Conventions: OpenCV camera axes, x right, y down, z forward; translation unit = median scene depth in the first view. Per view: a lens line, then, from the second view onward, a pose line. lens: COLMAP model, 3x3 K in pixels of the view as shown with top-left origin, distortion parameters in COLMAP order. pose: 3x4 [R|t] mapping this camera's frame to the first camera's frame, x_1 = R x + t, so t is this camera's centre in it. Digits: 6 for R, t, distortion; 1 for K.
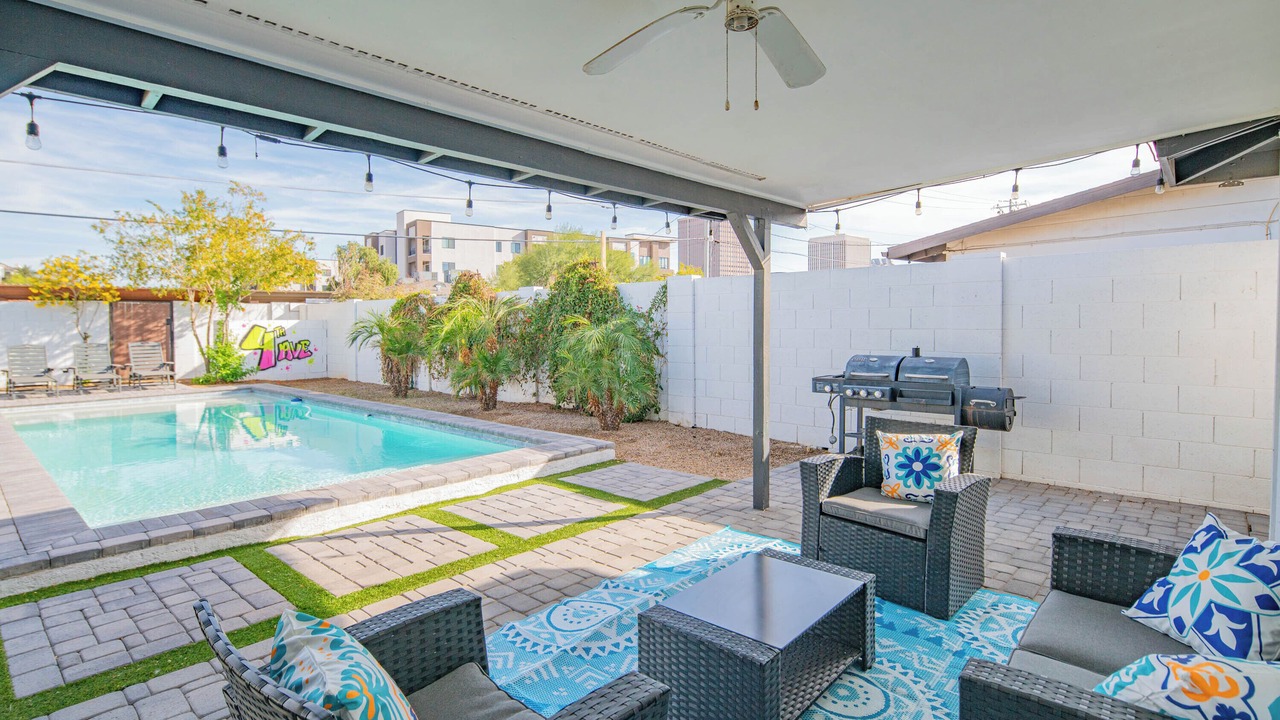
lens RADIAL K [[634.9, 0, 635.3], [0, 634.9, 326.6], [0, 0, 1]] dist [0.000405, -0.001008]
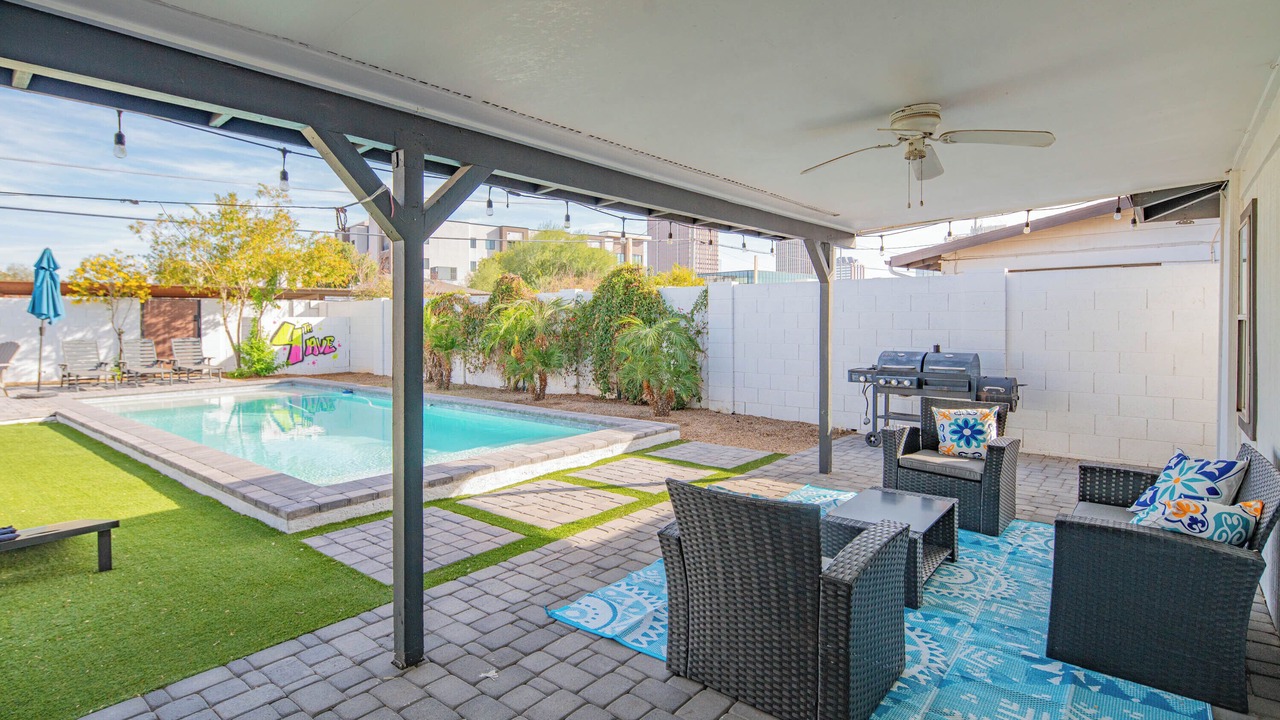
lens RADIAL K [[653.3, 0, 612.4], [0, 653.3, 313.4], [0, 0, 1]] dist [0.001623, -0.000424]
pose [[0.999186, 0.004251, 0.040125, -0.211116], [-0.003710, 0.999901, -0.013564, -0.007830], [-0.040179, 0.013404, 0.999103, -0.213823]]
